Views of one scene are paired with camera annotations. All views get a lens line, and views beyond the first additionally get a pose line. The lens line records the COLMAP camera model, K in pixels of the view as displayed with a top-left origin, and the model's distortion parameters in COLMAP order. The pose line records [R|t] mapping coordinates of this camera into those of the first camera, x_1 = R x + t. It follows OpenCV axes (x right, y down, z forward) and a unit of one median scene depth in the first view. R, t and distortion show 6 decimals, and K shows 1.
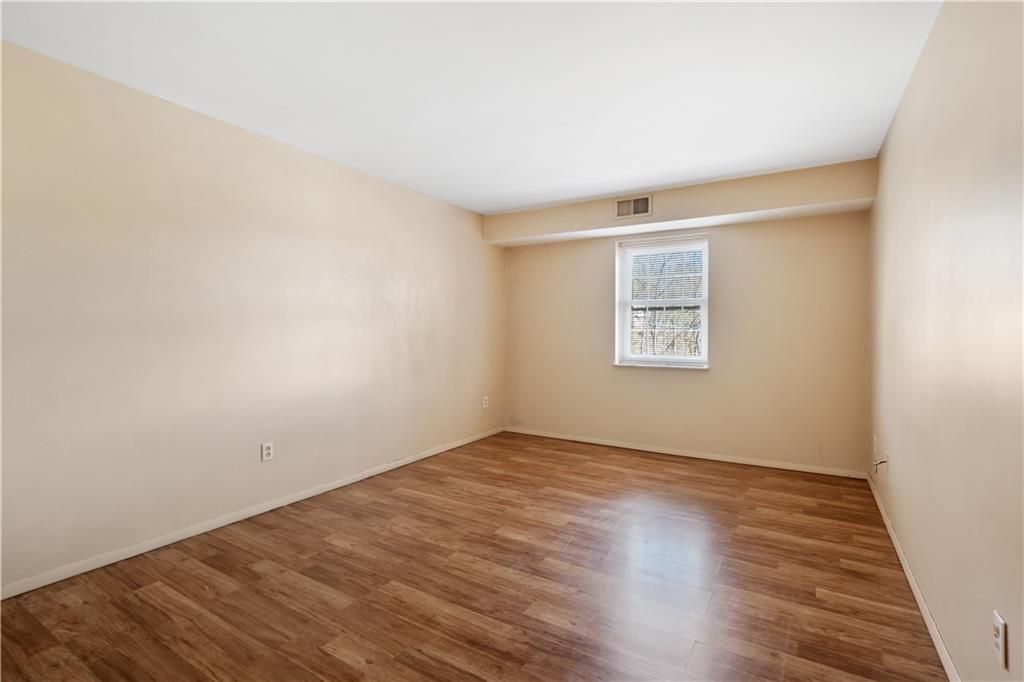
lens RADIAL K [[480.0, 0, 512.7], [0, 480.0, 330.5], [0, 0, 1]] dist [0.035792, 0.000083]
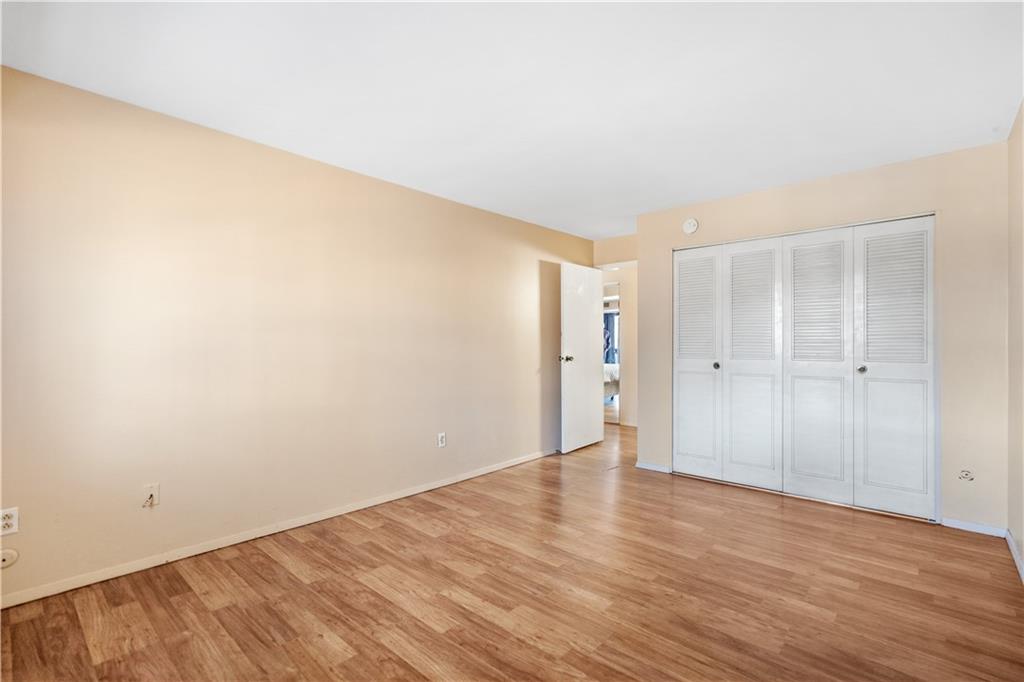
lens RADIAL K [[469.6, 0, 512.0], [0, 469.6, 341.0], [0, 0, 1]] dist [0.001106, 0.000356]
pose [[-0.982033, -0.003090, 0.188684, -0.019899], [-0.005030, 0.999939, -0.009804, 0.001210], [-0.188642, -0.010577, -0.981989, 1.782450]]
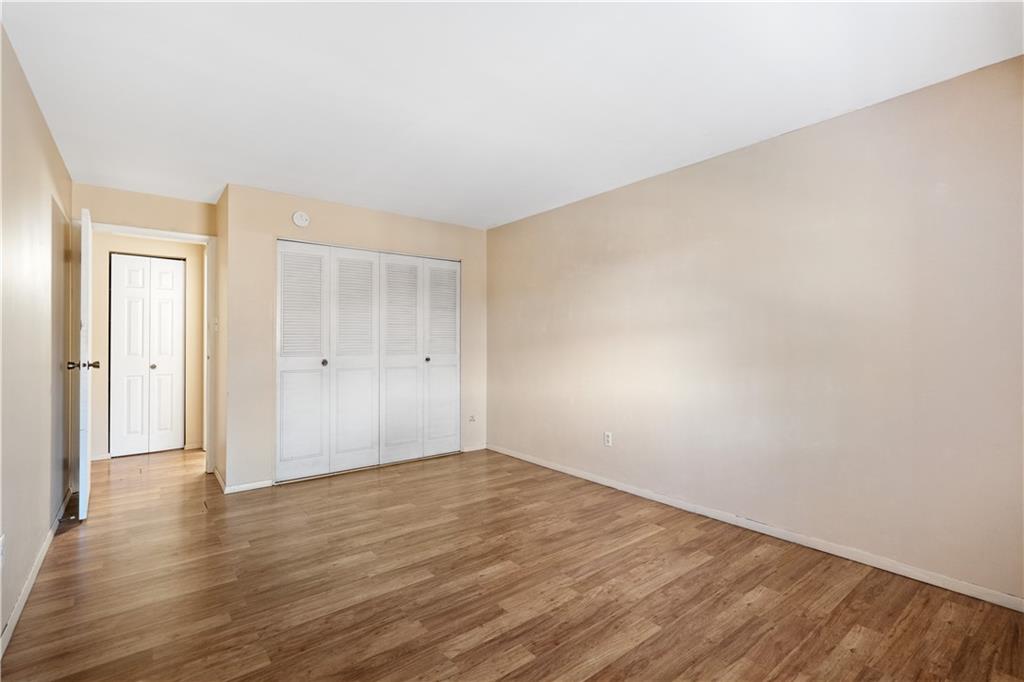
lens RADIAL K [[469.6, 0, 512.0], [0, 469.6, 341.0], [0, 0, 1]] dist [0.001106, 0.000356]
pose [[-0.343269, -0.004493, -0.939226, 0.813080], [0.000843, 0.999987, -0.005092, -0.000830], [0.939237, -0.002540, -0.343261, 1.313860]]
